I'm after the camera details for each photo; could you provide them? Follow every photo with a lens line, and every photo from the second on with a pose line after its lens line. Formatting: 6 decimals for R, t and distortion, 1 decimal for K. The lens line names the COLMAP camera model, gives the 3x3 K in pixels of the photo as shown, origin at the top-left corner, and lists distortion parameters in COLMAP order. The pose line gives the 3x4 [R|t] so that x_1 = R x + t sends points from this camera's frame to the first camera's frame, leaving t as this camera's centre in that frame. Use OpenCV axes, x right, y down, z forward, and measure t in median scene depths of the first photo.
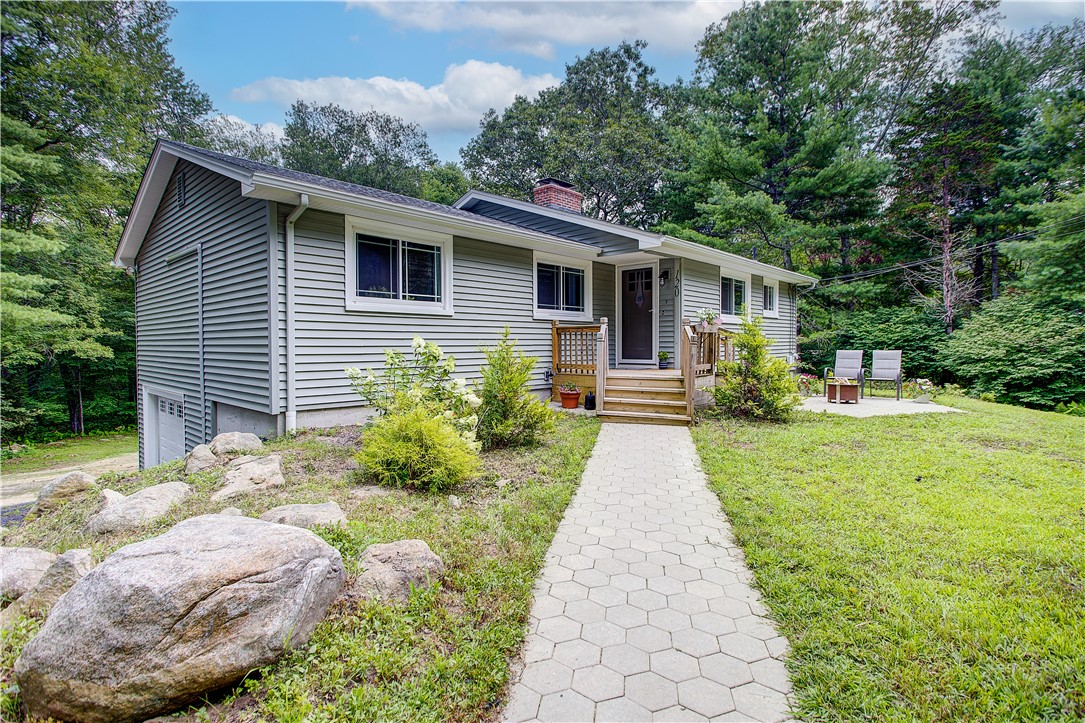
lens RADIAL K [[530.5, 0, 559.4], [0, 530.5, 351.9], [0, 0, 1]] dist [0.001007, 0.000904]
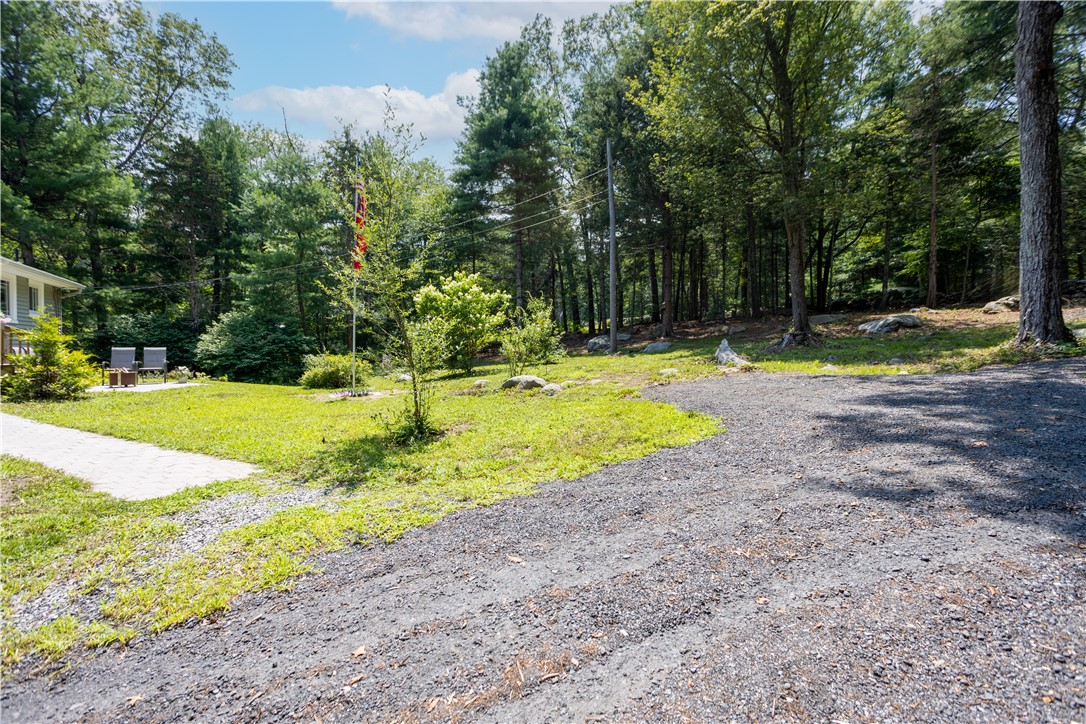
lens RADIAL K [[531.0, 0, 559.9], [0, 531.0, 352.4], [0, 0, 1]] dist [0.001007, 0.000904]
pose [[0.324960, -0.004720, 0.945716, -0.281498], [0.014001, 0.999902, 0.000180, 0.019826], [-0.945624, 0.013183, 0.324994, -0.360484]]
